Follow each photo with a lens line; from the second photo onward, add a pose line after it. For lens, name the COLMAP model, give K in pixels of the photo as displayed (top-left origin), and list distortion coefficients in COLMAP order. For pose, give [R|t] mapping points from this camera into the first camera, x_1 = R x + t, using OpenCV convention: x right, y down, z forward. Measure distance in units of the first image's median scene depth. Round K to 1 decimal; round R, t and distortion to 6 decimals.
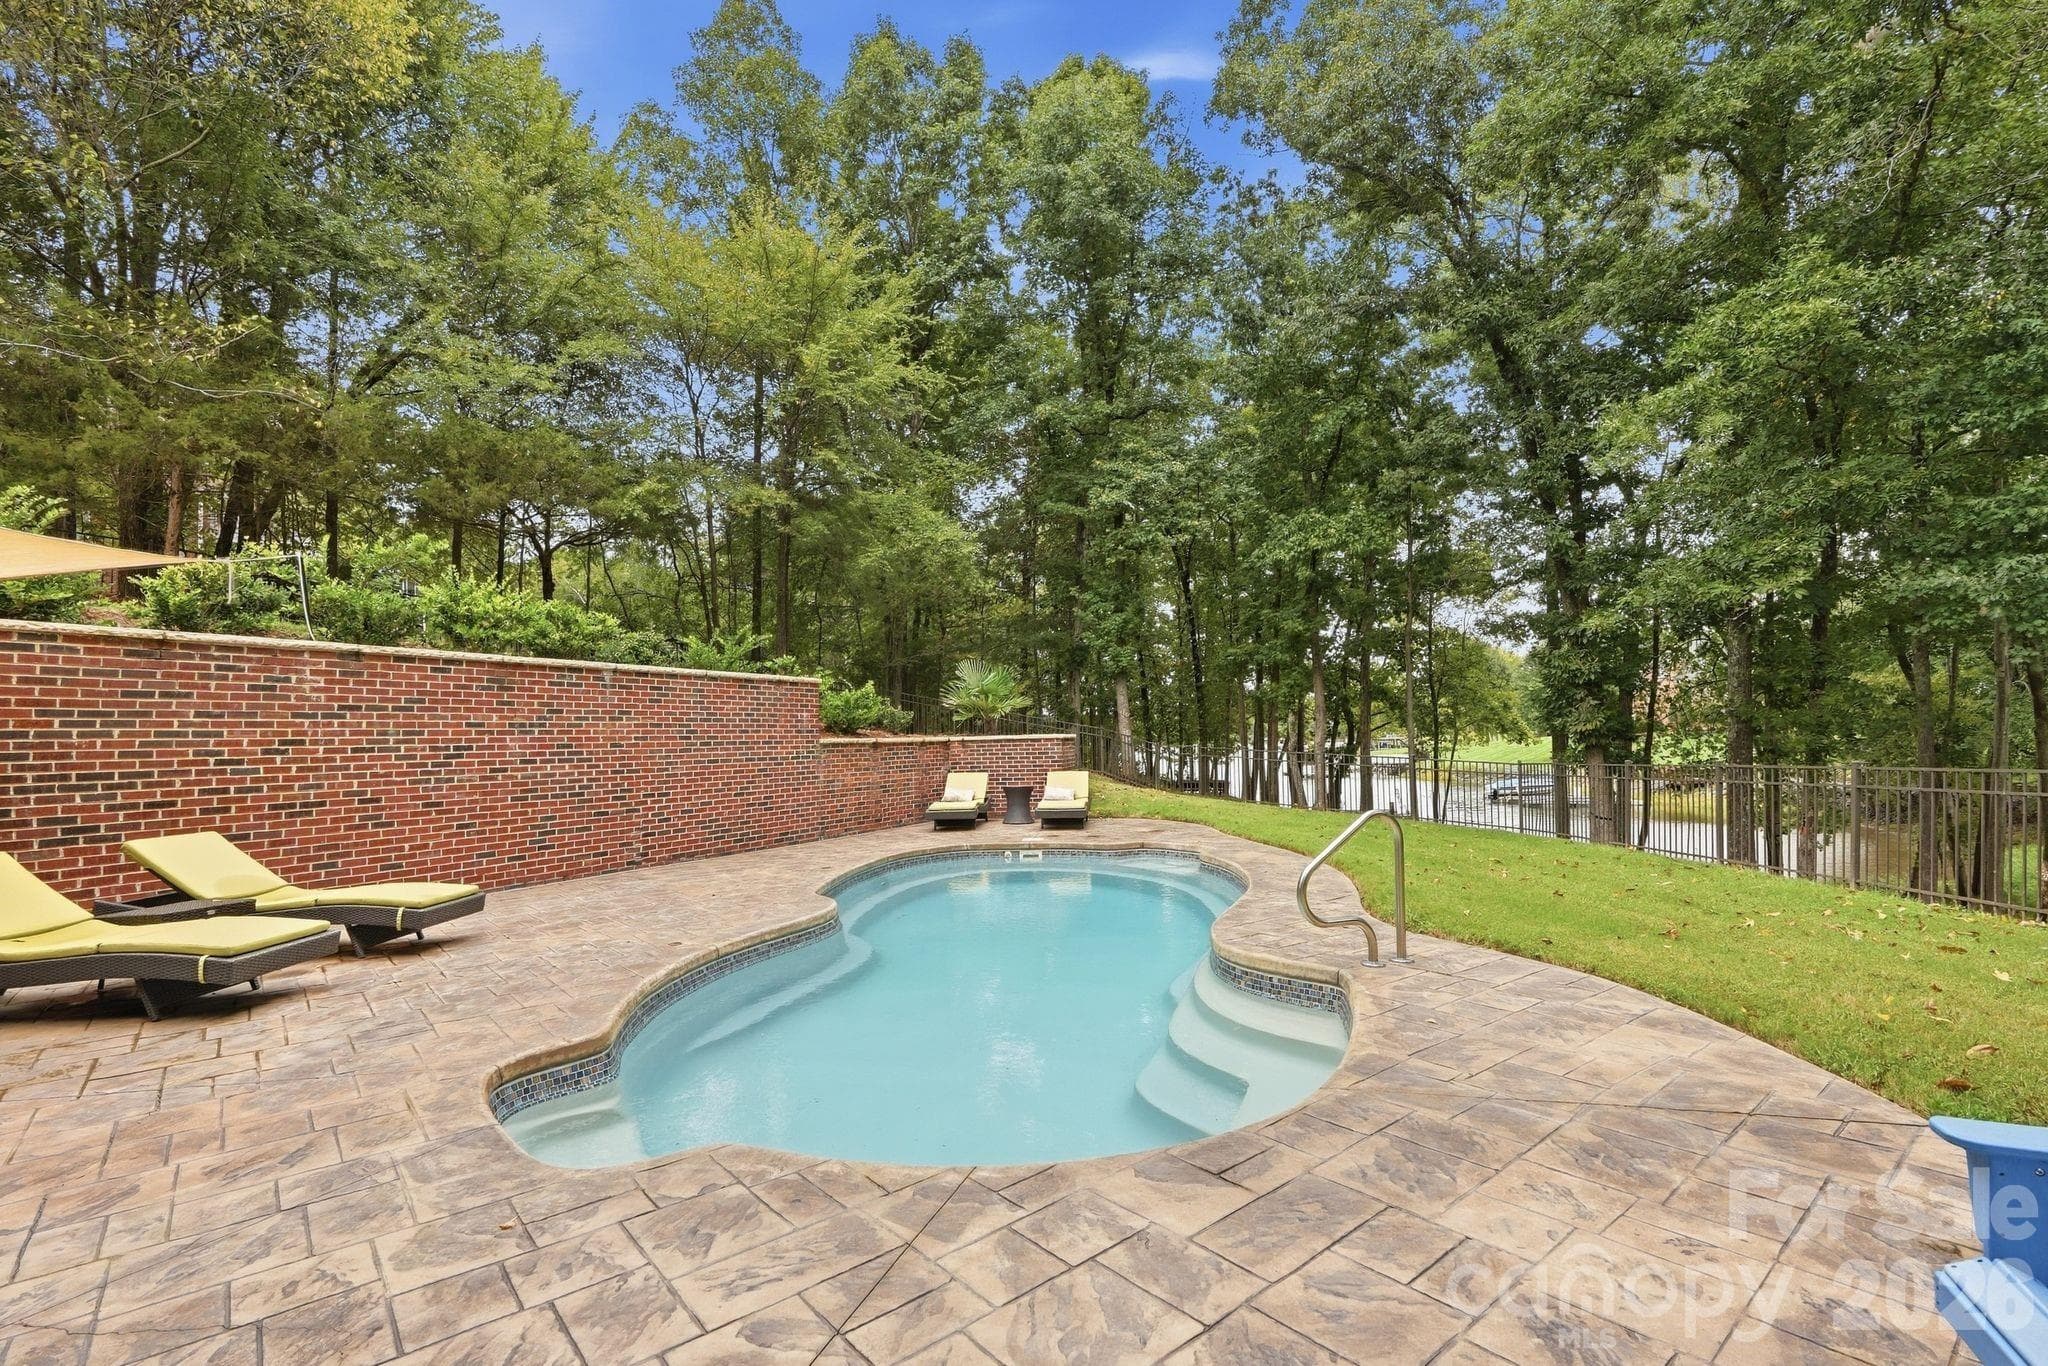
lens RADIAL K [[951.5, 0, 1024.0], [0, 951.5, 683.0], [0, 0, 1]] dist [0.000200, 0.000630]
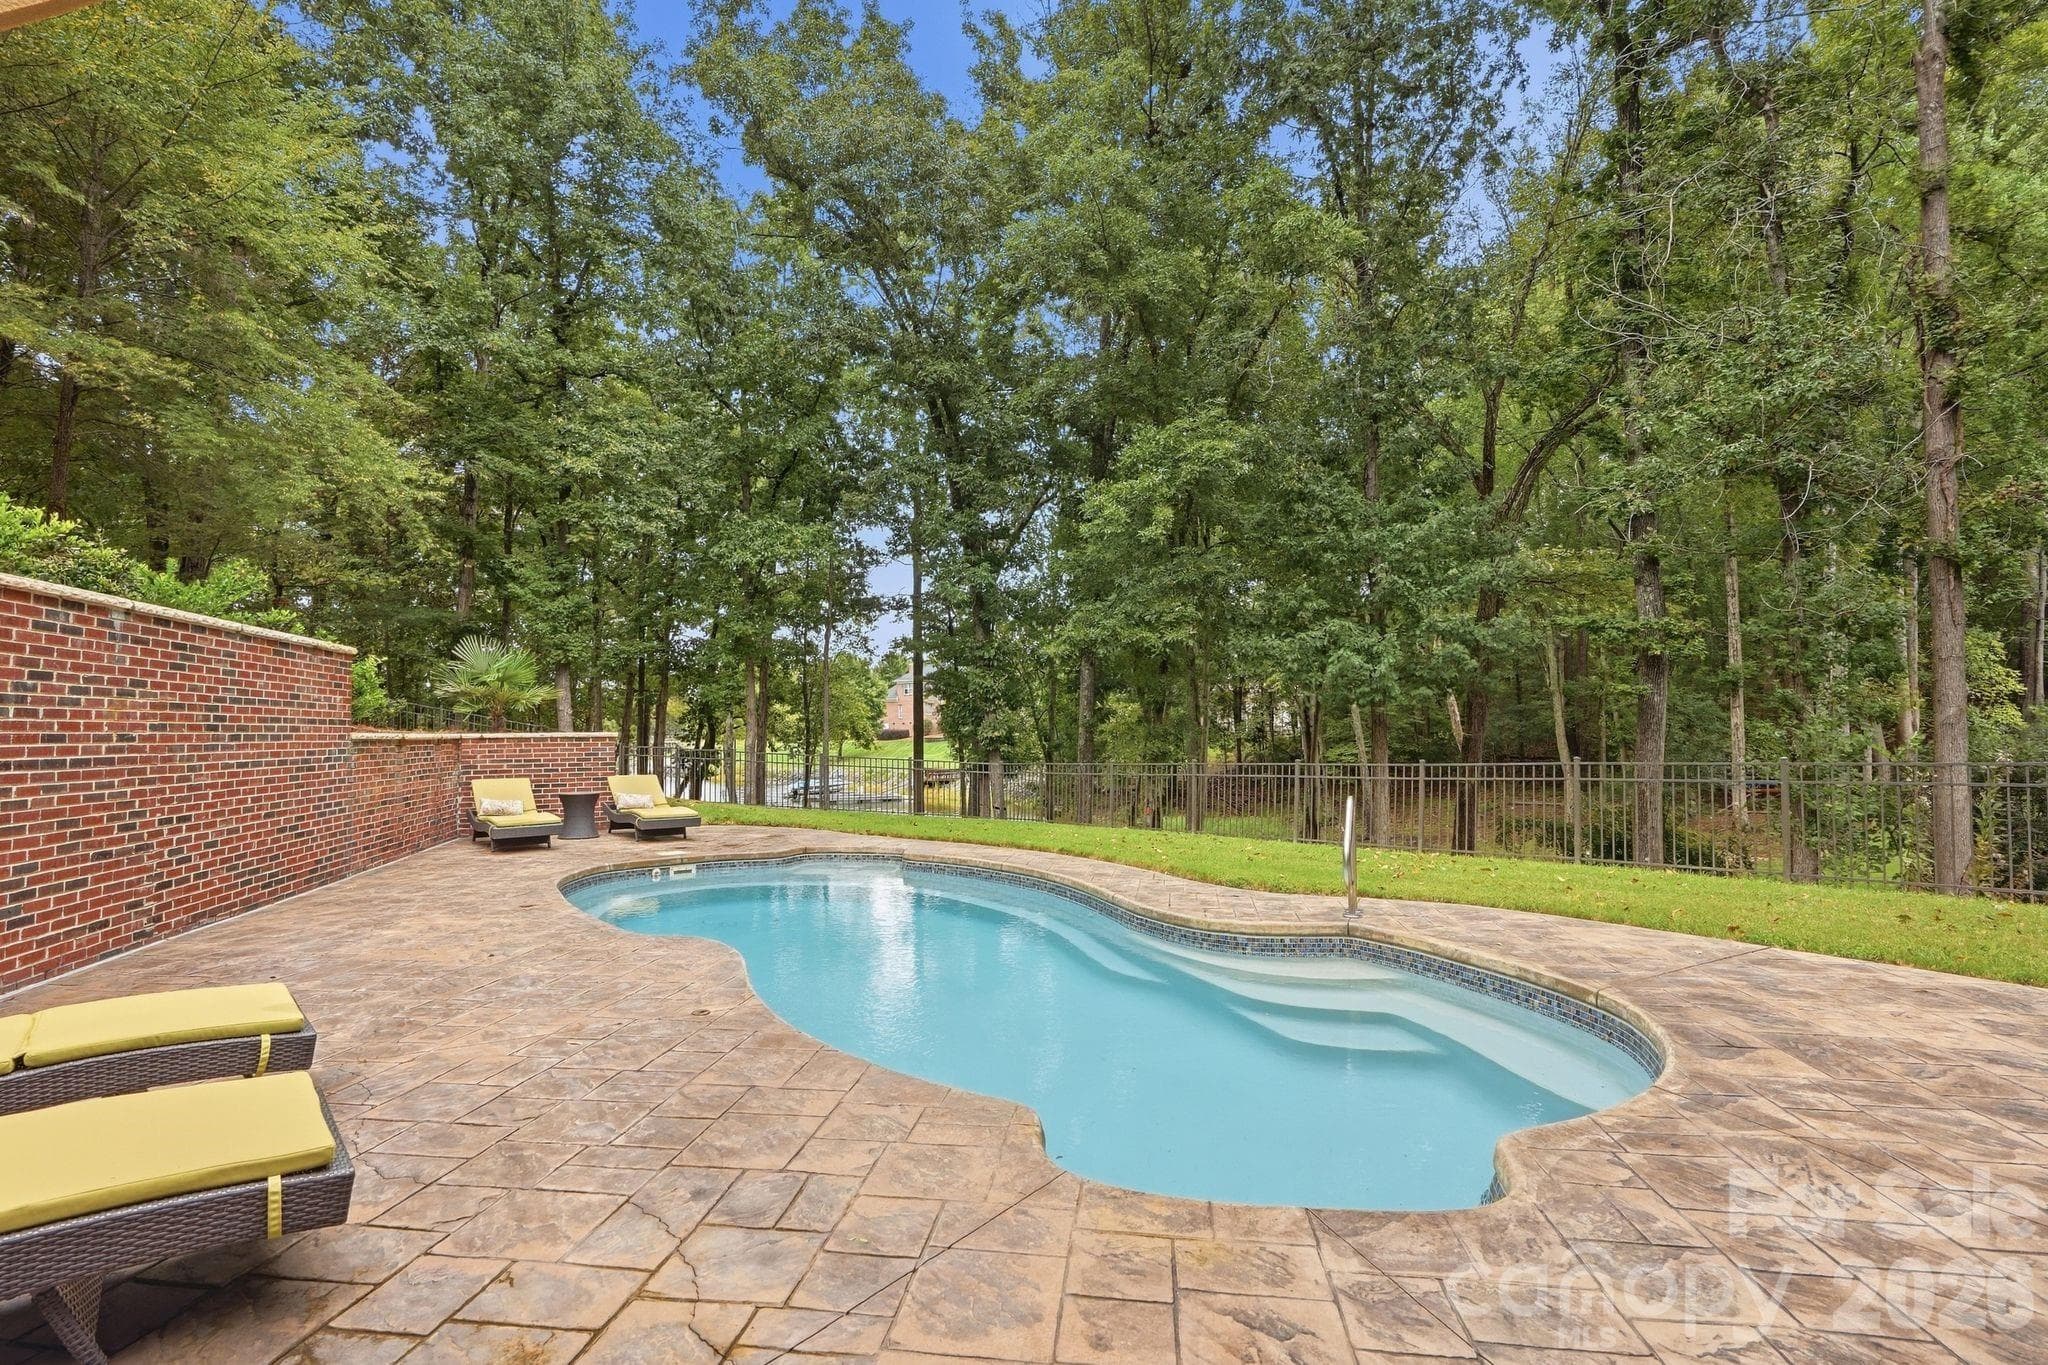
lens RADIAL K [[936.9, 0, 1024.0], [0, 936.9, 682.5], [0, 0, 1]] dist [0.001398, 0.001151]
pose [[0.729731, 0.053969, 0.681601, -0.432678], [-0.049997, 0.998423, -0.025527, 0.018415], [-0.681904, -0.015450, 0.731278, 0.198337]]
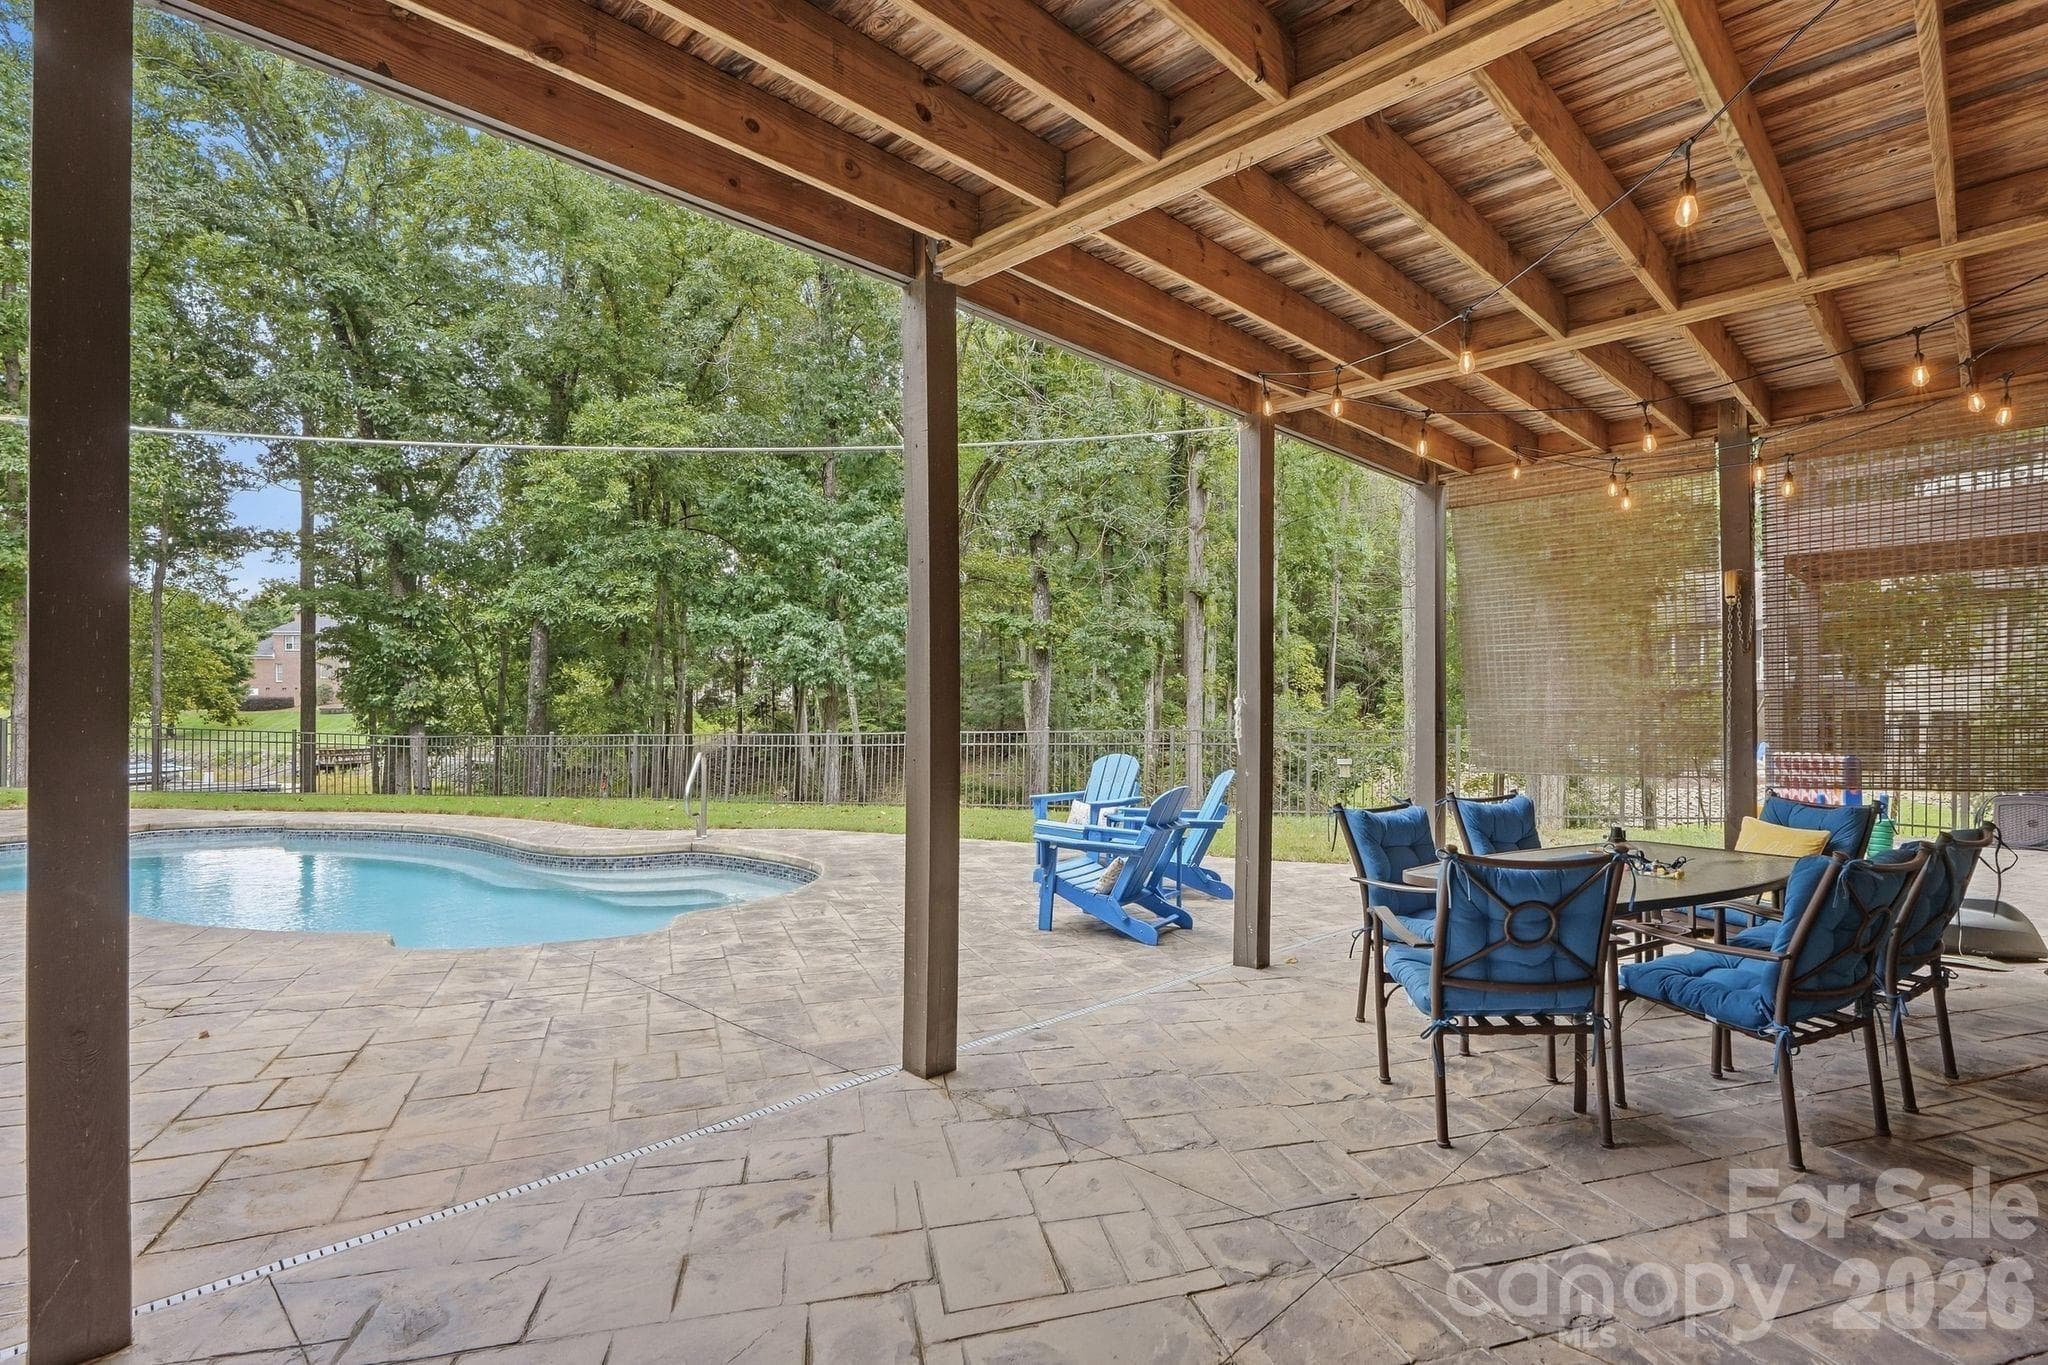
lens RADIAL K [[1011.2, 0, 1082.7], [0, 1011.2, 698.6], [0, 0, 1]] dist [0.014986, 0.000834]
pose [[0.277204, 0.032214, 0.960271, -0.654789], [-0.069646, 0.997482, -0.013358, 0.004671], [-0.958284, -0.063176, 0.278749, -0.103151]]
